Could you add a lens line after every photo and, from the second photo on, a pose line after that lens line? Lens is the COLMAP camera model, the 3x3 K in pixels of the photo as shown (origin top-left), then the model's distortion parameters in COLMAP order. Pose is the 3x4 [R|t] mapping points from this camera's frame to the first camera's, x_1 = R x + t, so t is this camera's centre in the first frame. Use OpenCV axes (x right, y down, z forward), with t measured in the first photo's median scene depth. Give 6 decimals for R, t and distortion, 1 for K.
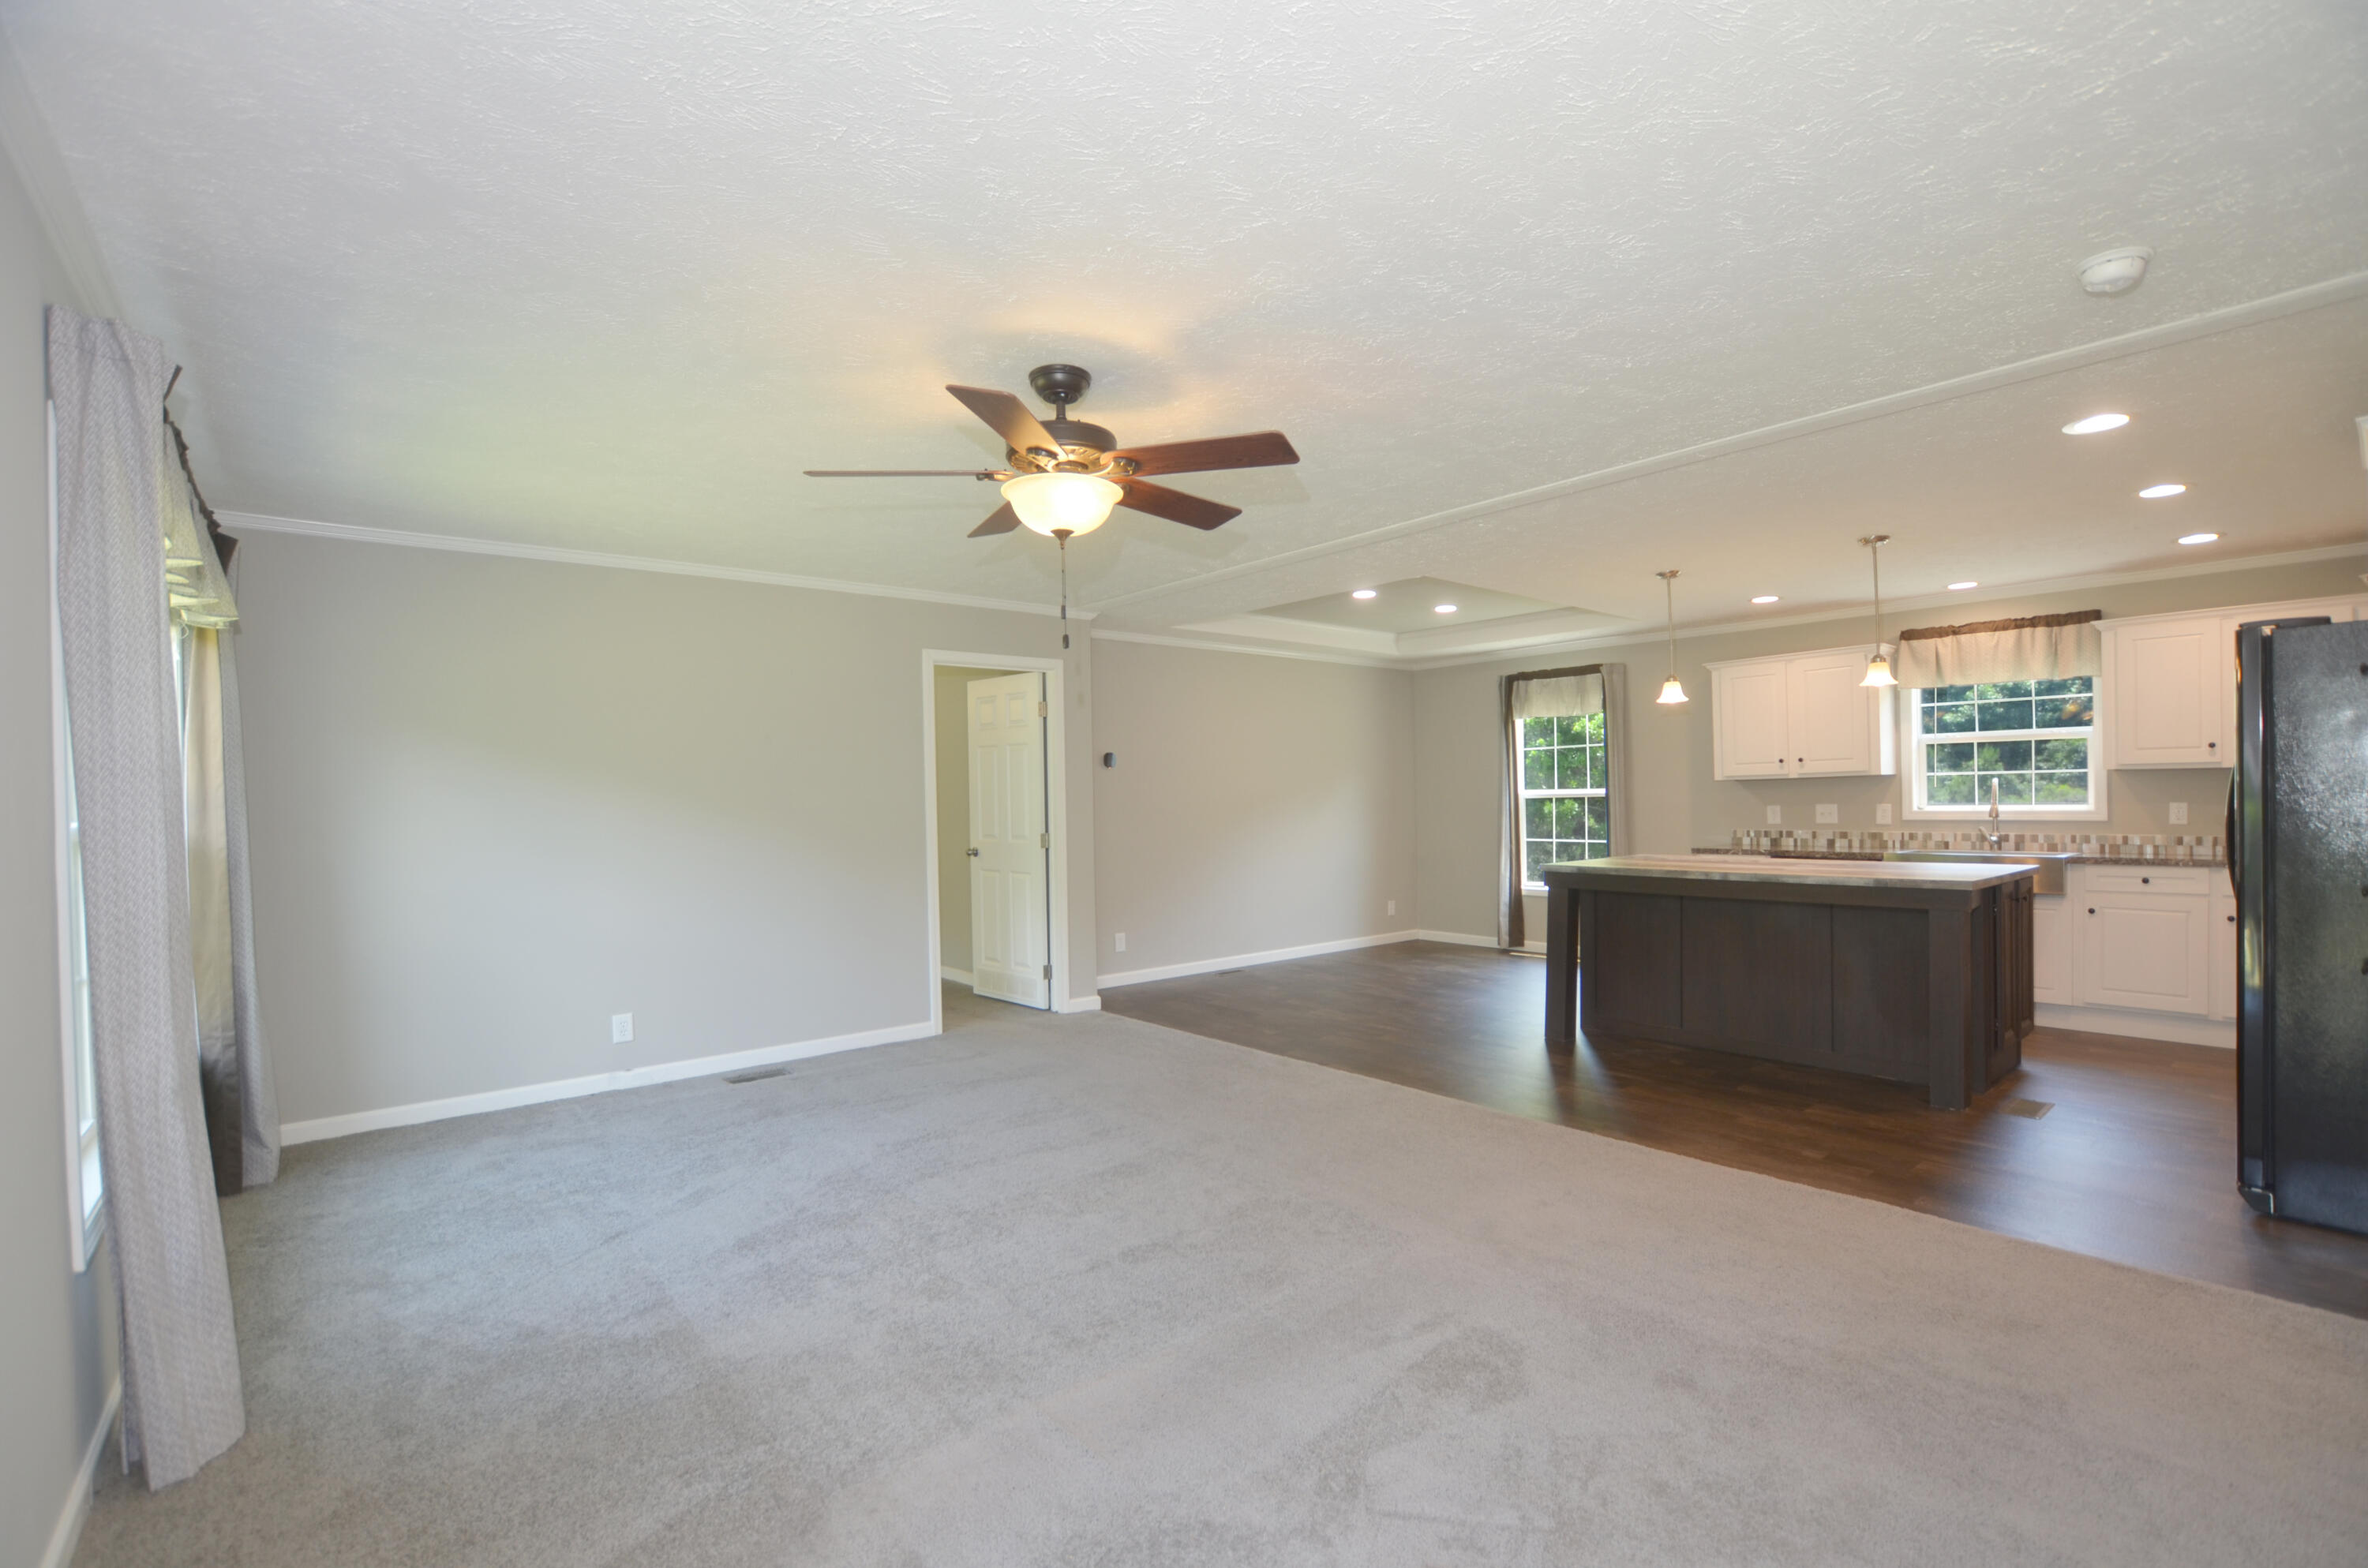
lens RADIAL K [[1049.8, 0, 1184.8], [0, 1049.8, 798.2], [0, 0, 1]] dist [-0.004108, -0.000142]
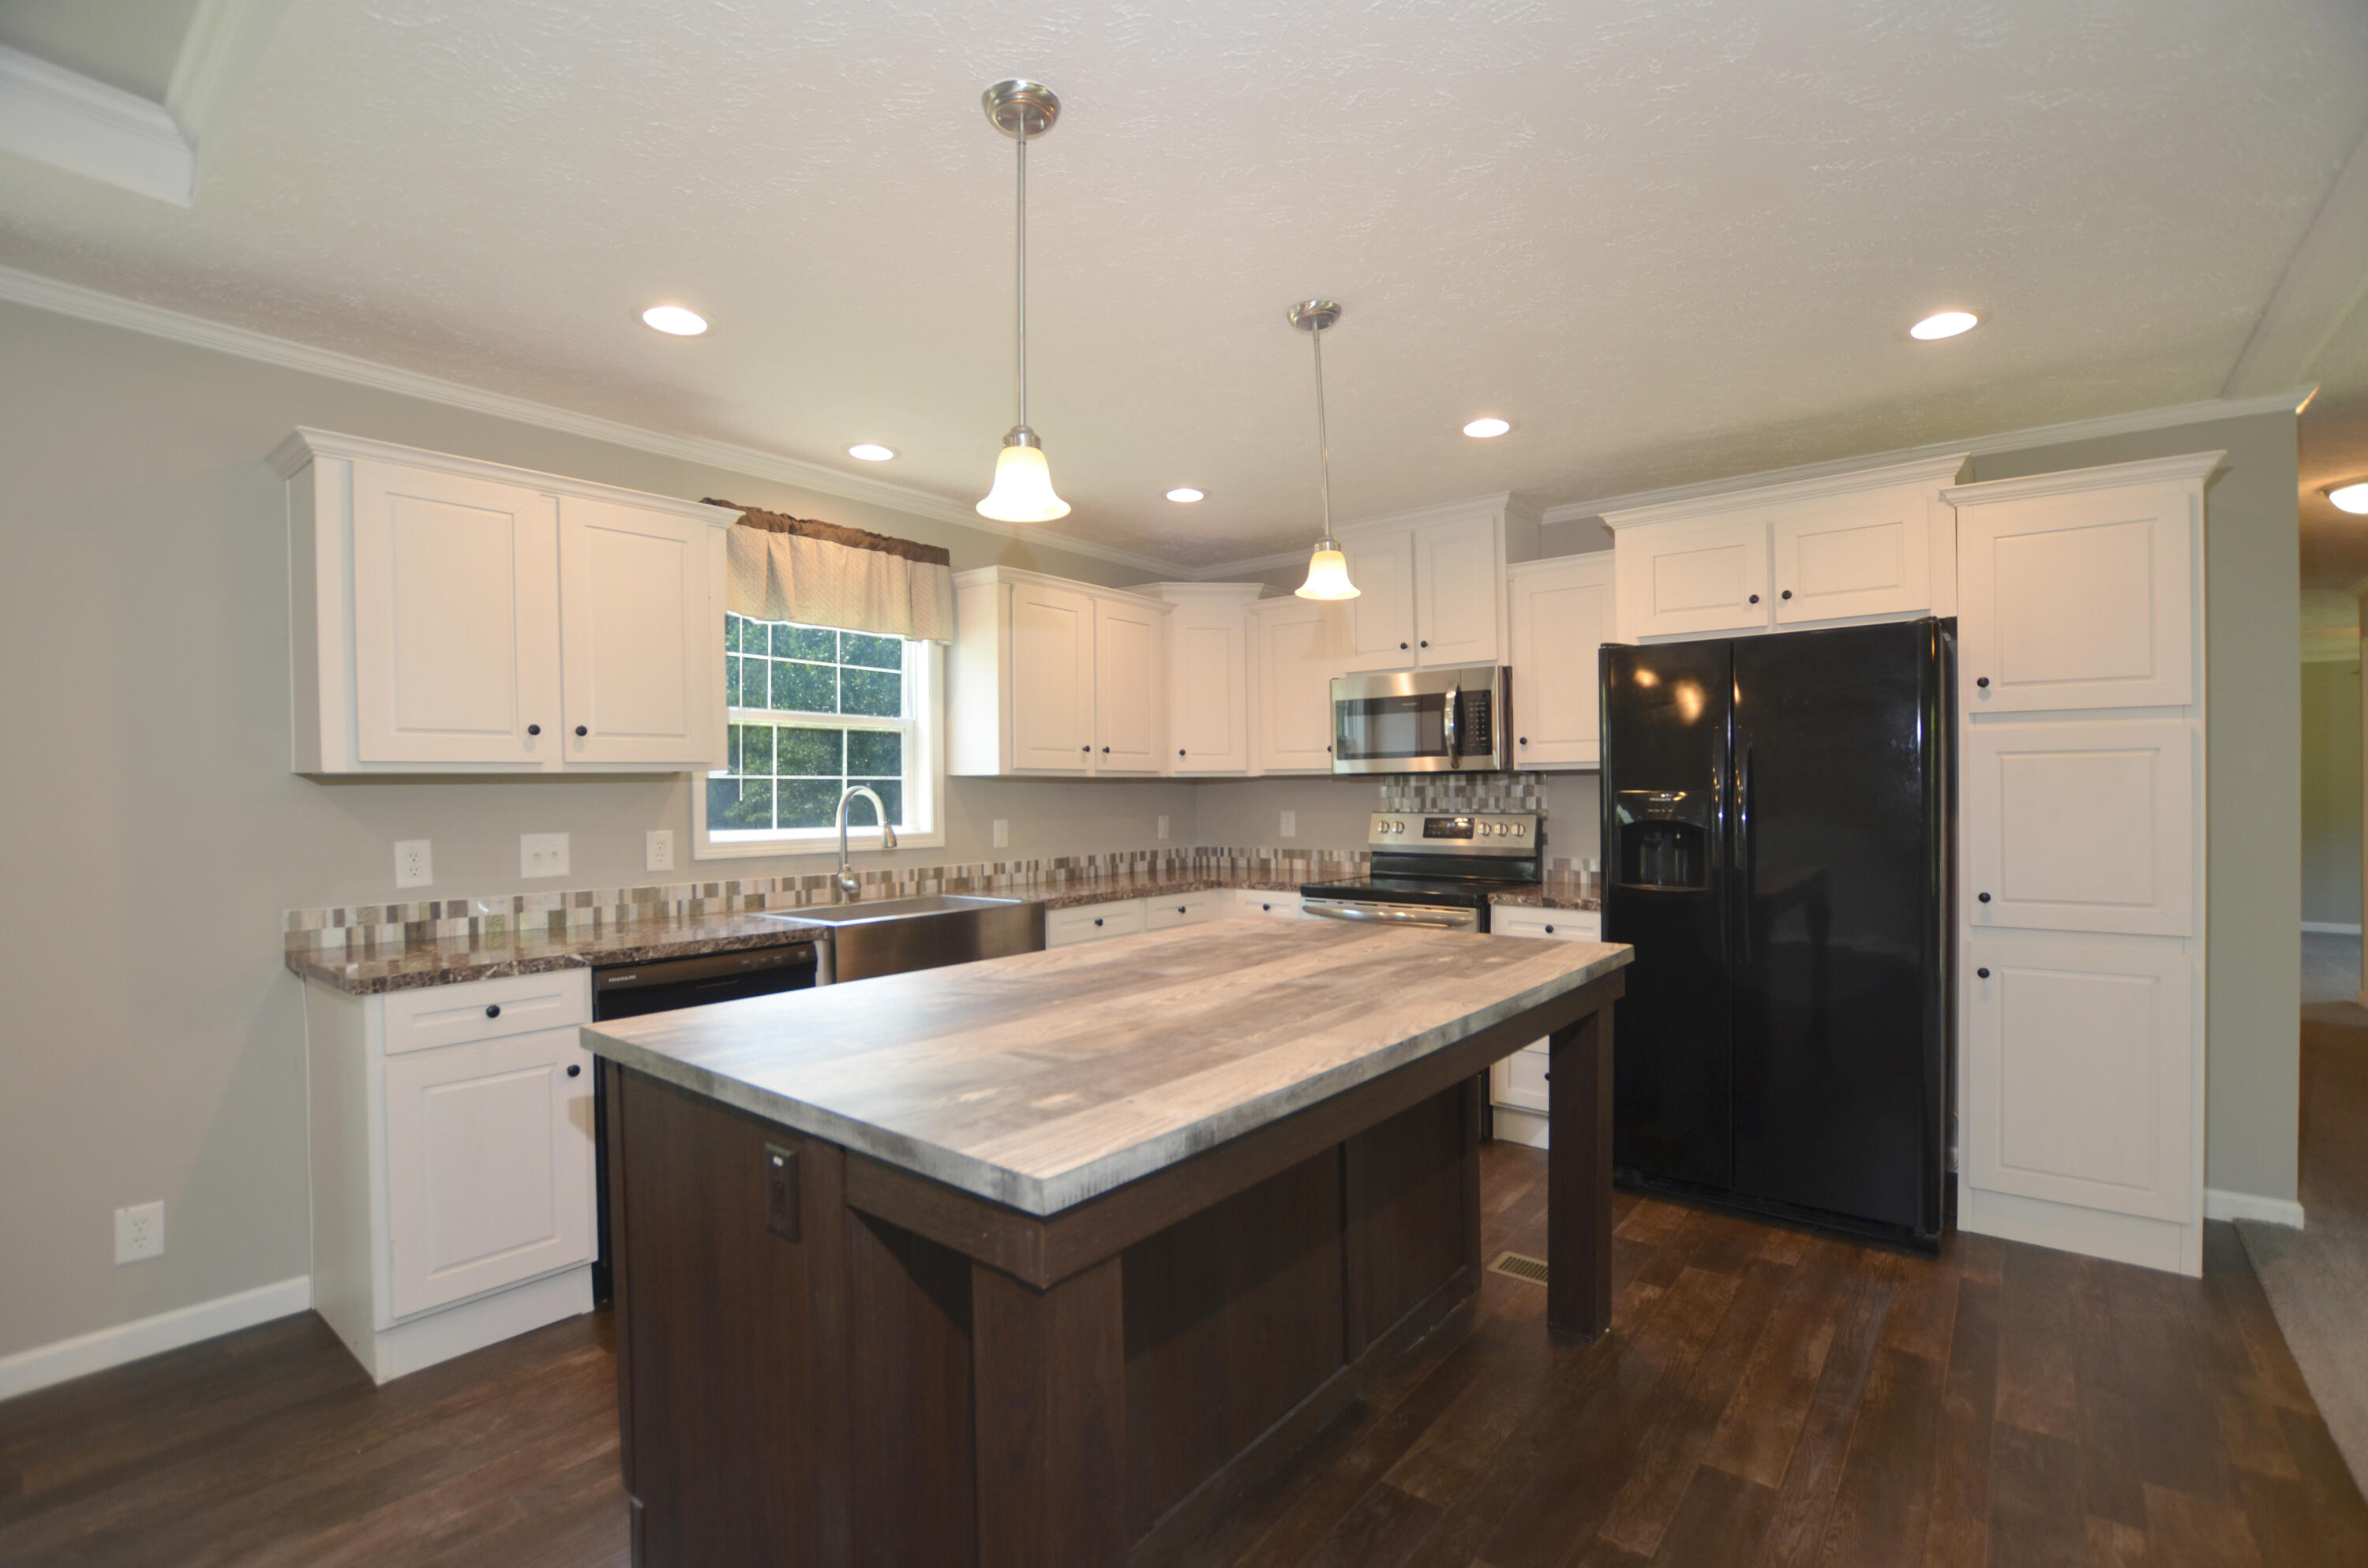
lens RADIAL K [[1049.8, 0, 1184.8], [0, 1049.8, 803.0], [0, 0, 1]] dist [-0.004108, -0.000142]
pose [[-0.206944, 0.004798, 0.978341, 0.123799], [0.008376, 0.999960, -0.003132, -0.004128], [-0.978317, 0.007547, -0.206976, 0.874032]]
